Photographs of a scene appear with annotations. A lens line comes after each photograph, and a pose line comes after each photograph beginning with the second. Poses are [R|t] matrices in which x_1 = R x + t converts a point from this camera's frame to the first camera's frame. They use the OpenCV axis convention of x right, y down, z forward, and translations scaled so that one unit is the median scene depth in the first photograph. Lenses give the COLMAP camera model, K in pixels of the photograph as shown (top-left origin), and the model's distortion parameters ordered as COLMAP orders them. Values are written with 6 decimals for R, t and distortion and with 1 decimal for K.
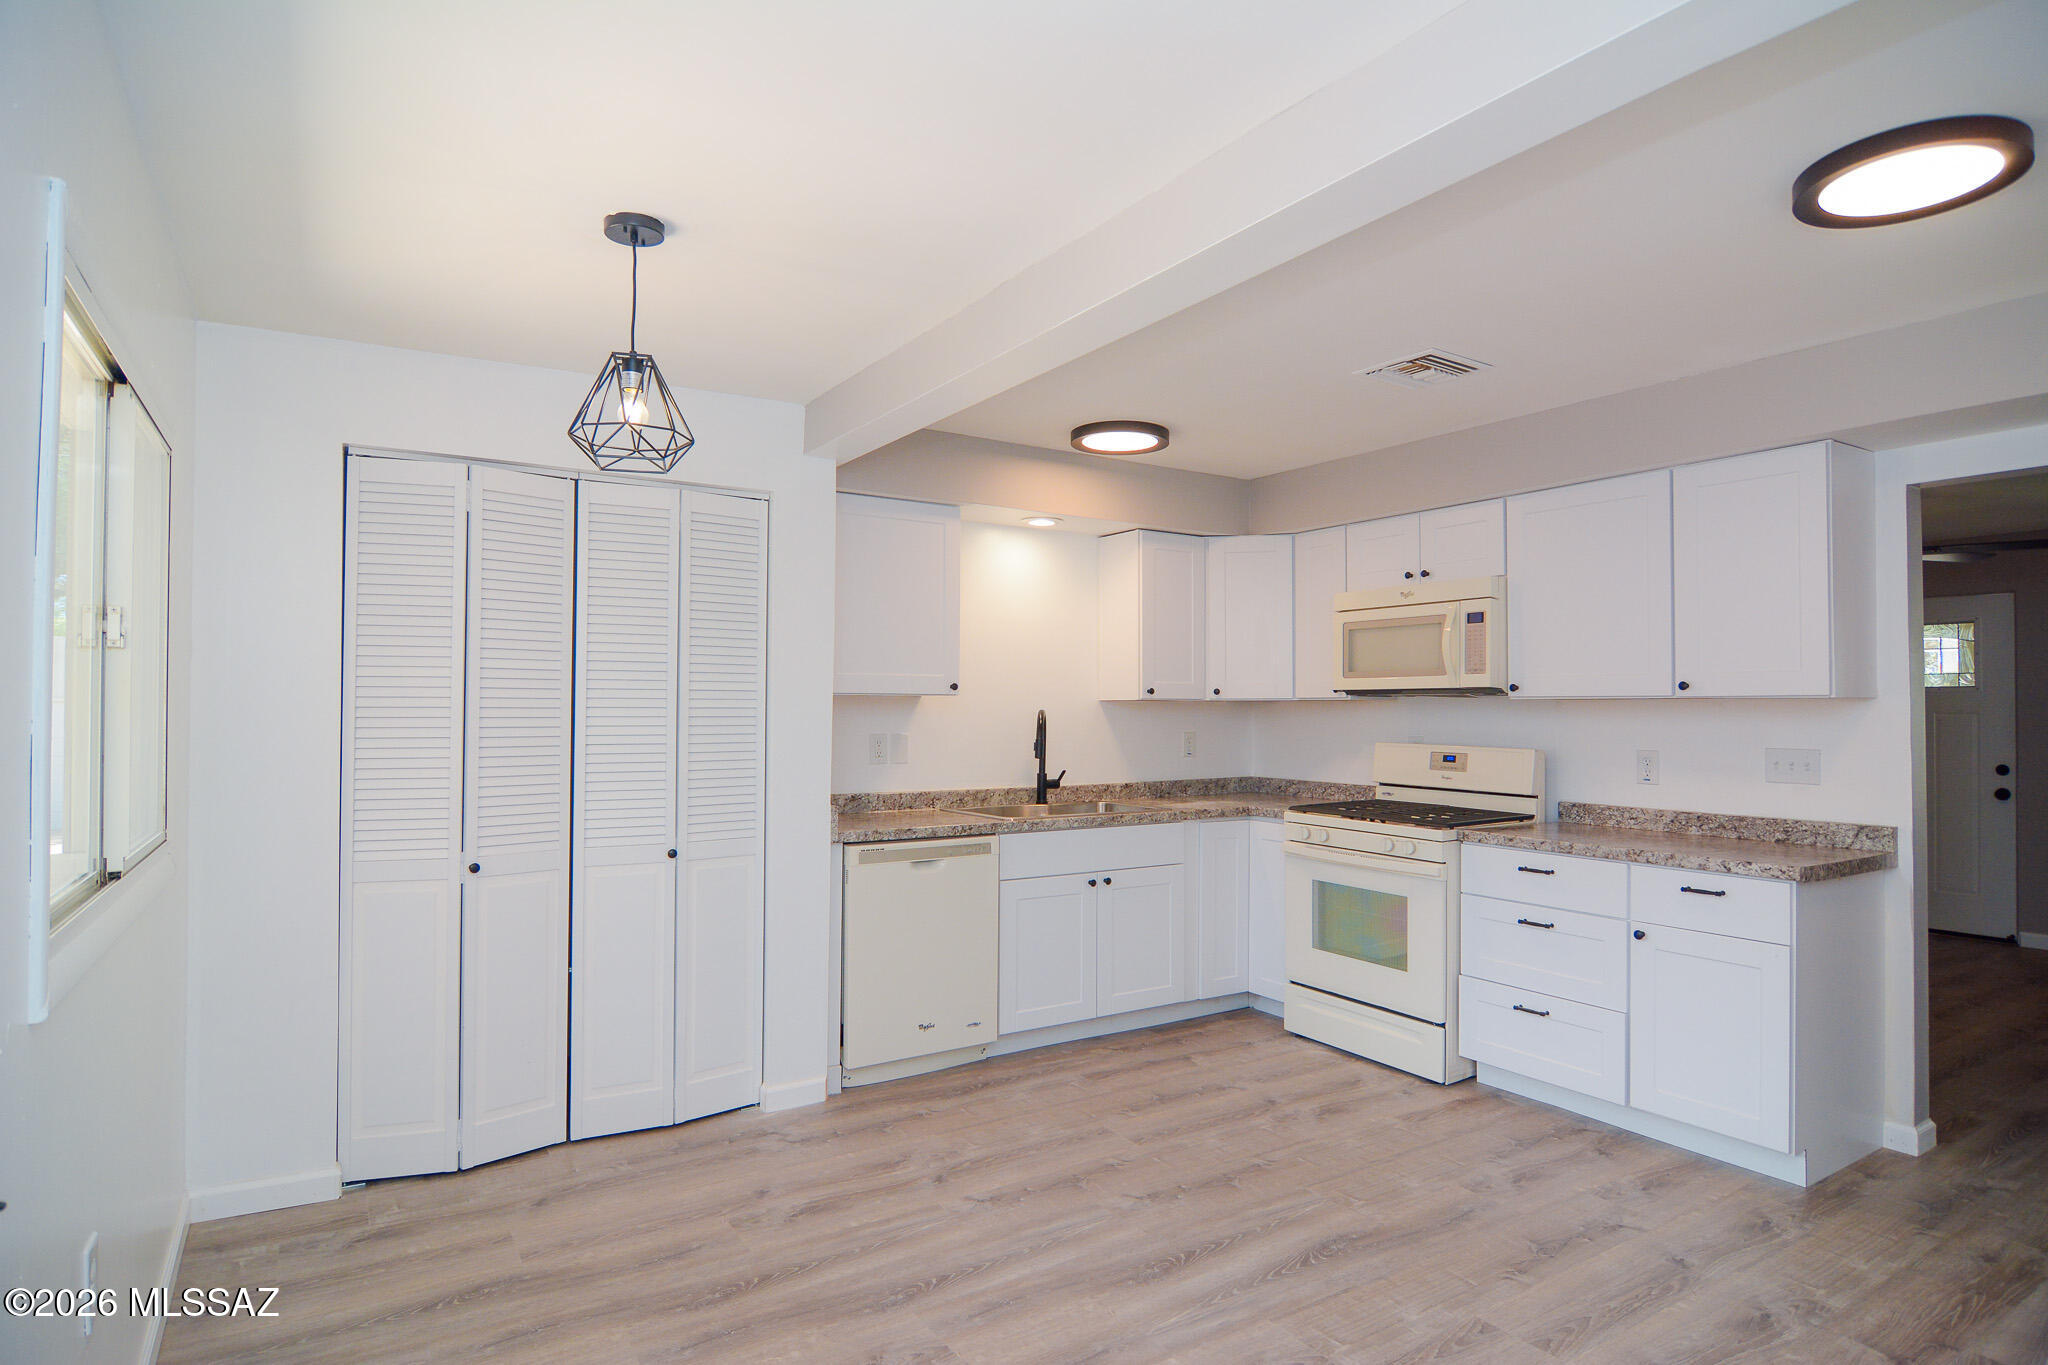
lens RADIAL K [[1100.5, 0, 1019.2], [0, 1100.5, 682.2], [0, 0, 1]] dist [-0.008564, -0.009937]
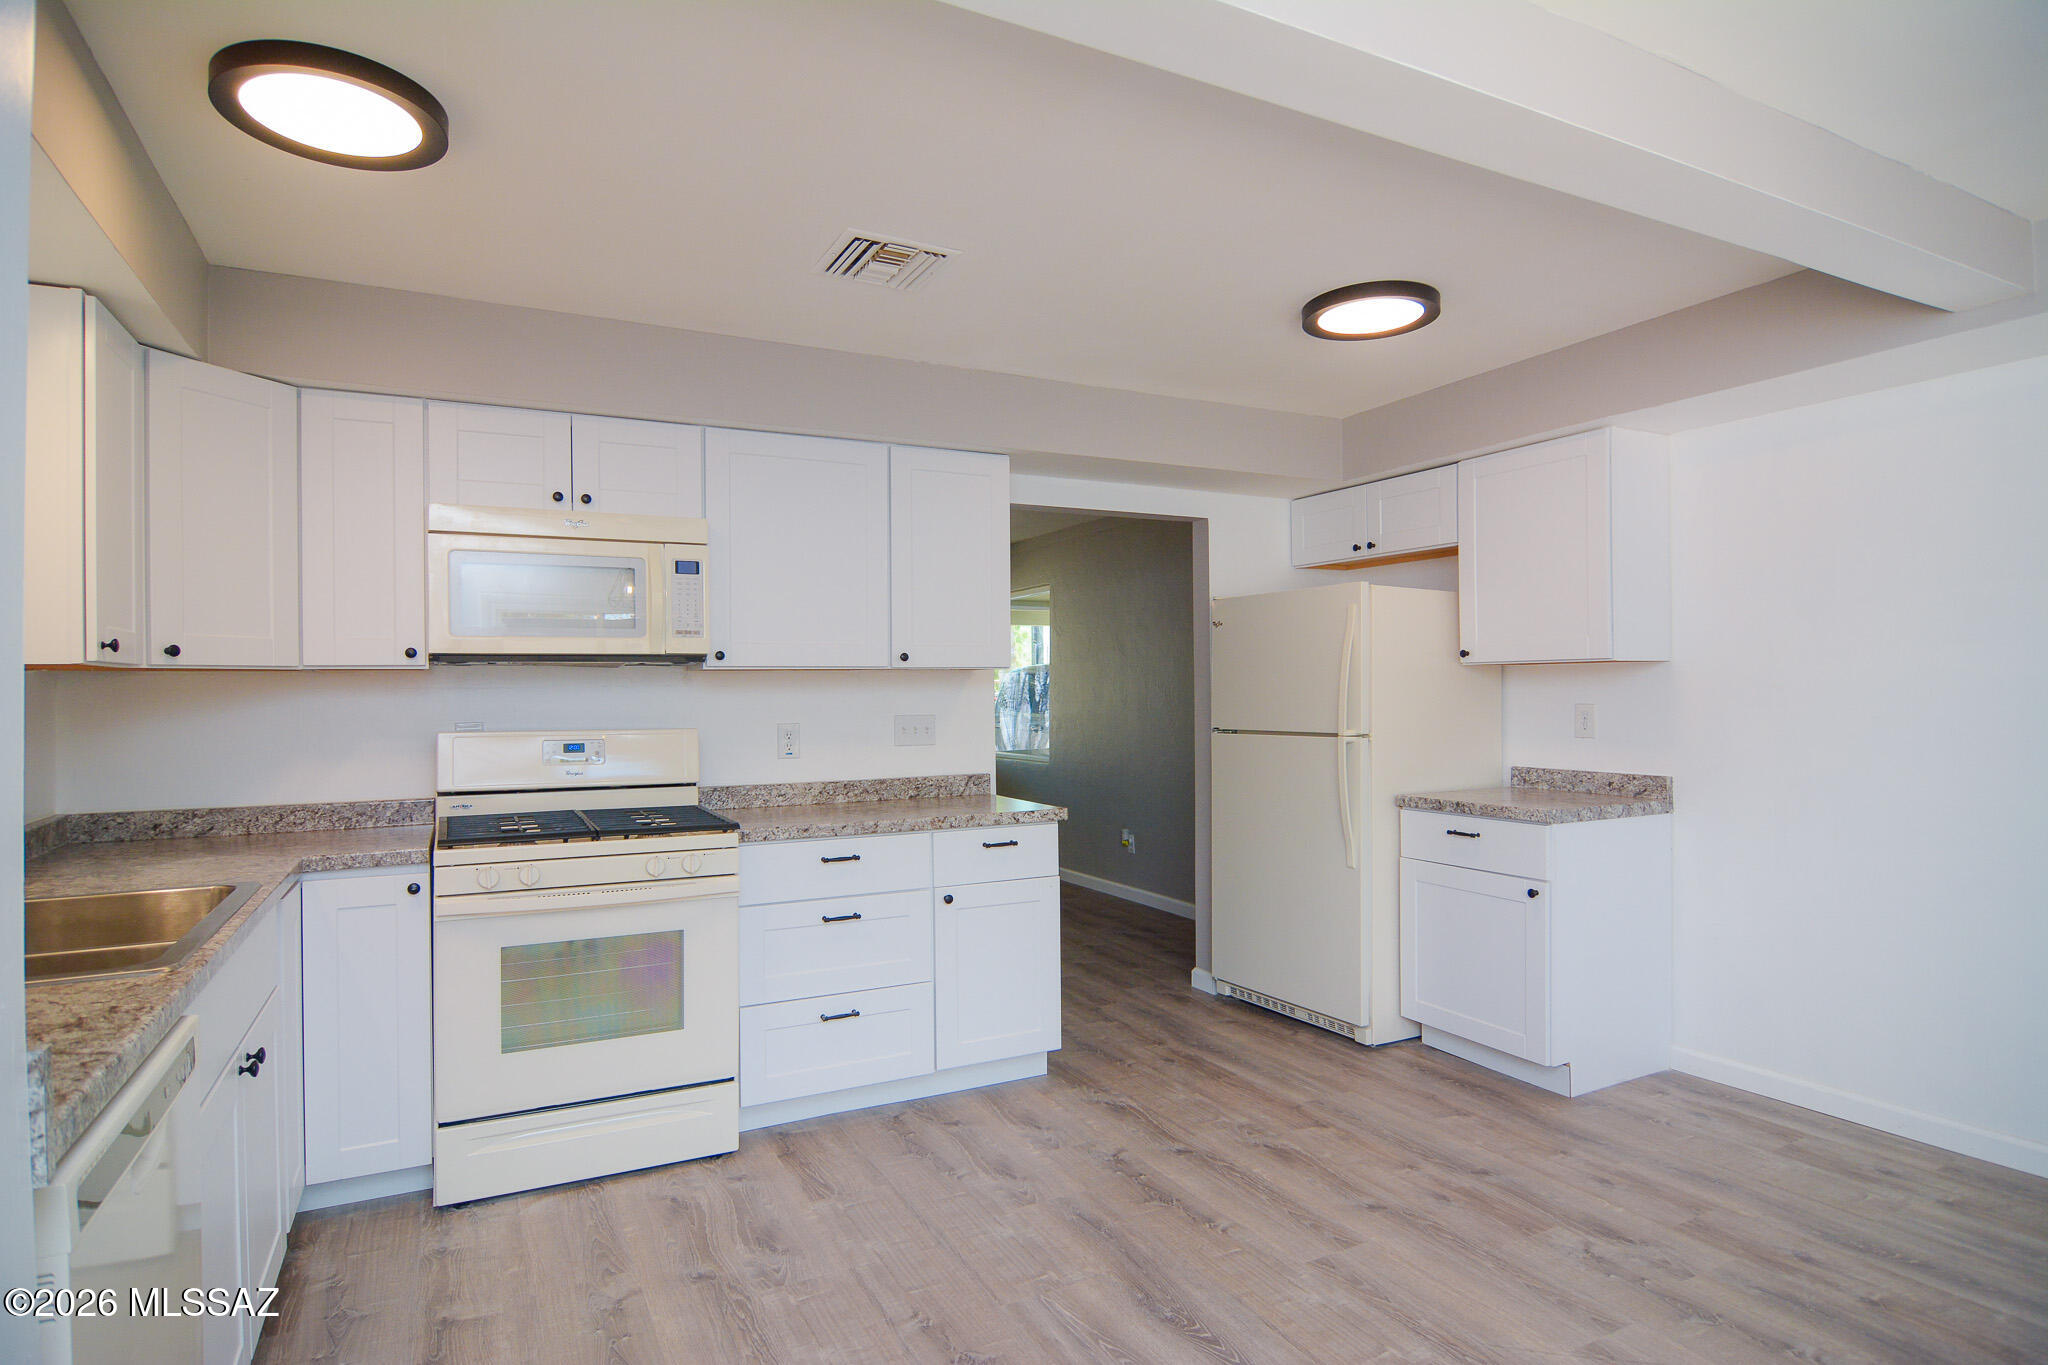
lens RADIAL K [[1100.5, 0, 1020.3], [0, 1100.5, 685.6], [0, 0, 1]] dist [-0.008564, -0.009937]
pose [[0.084940, -0.002114, 0.996384, -0.411698], [-0.014376, 0.999891, 0.003347, 0.024432], [-0.996282, -0.014608, 0.084901, 0.774387]]
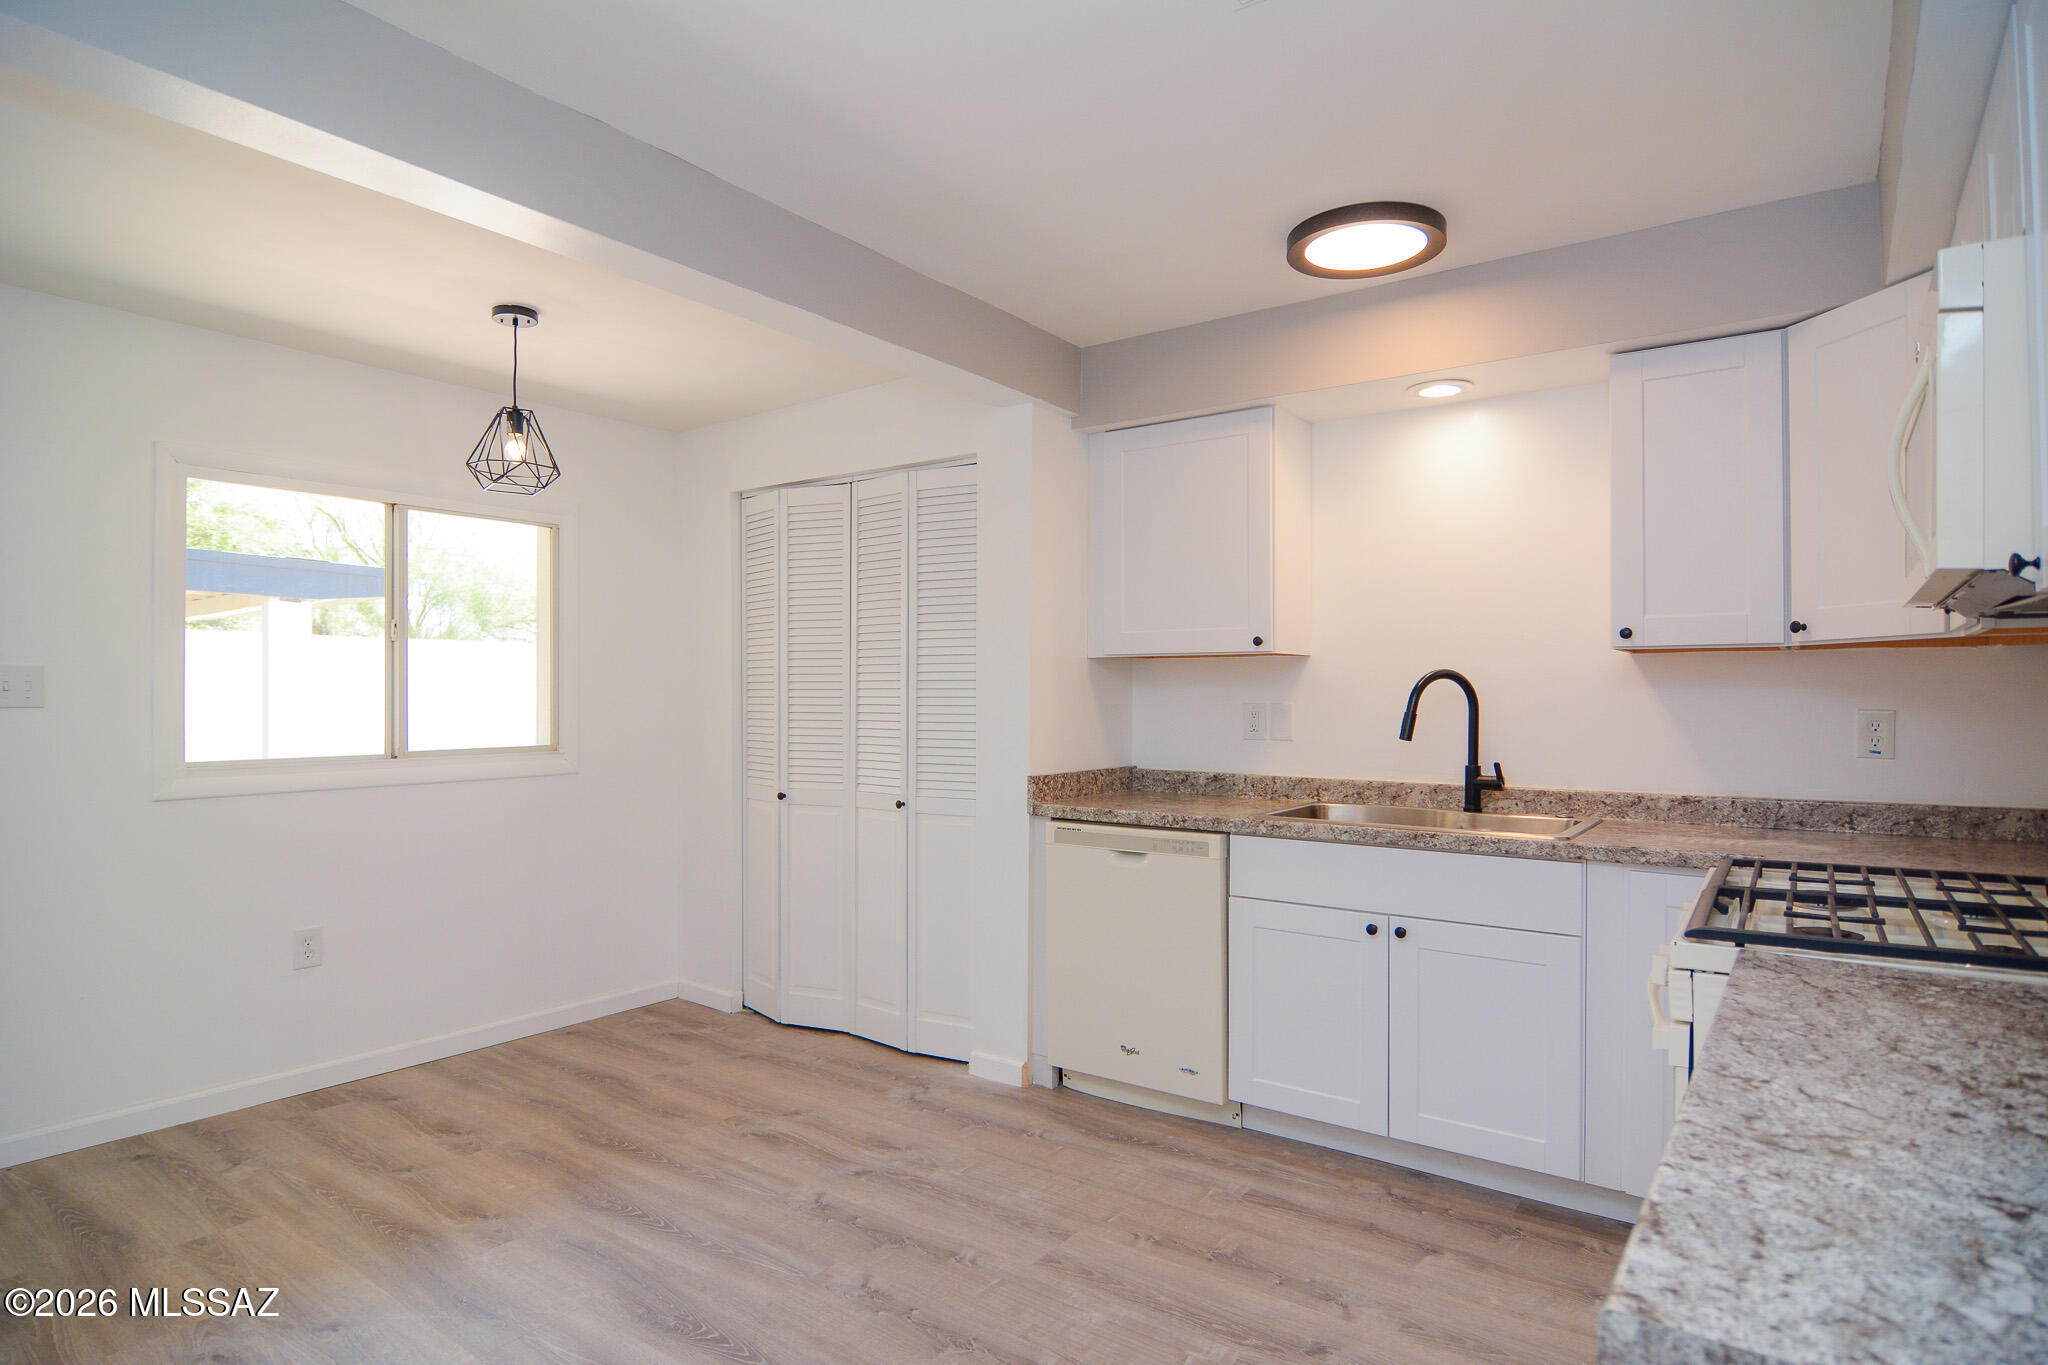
lens RADIAL K [[1100.5, 0, 1017.6], [0, 1100.5, 687.2], [0, 0, 1]] dist [-0.008564, -0.009937]
pose [[0.368036, -0.006211, -0.929791, 0.710357], [0.023909, 0.999710, 0.002785, 0.036196], [0.929504, -0.023256, 0.368078, 0.668015]]
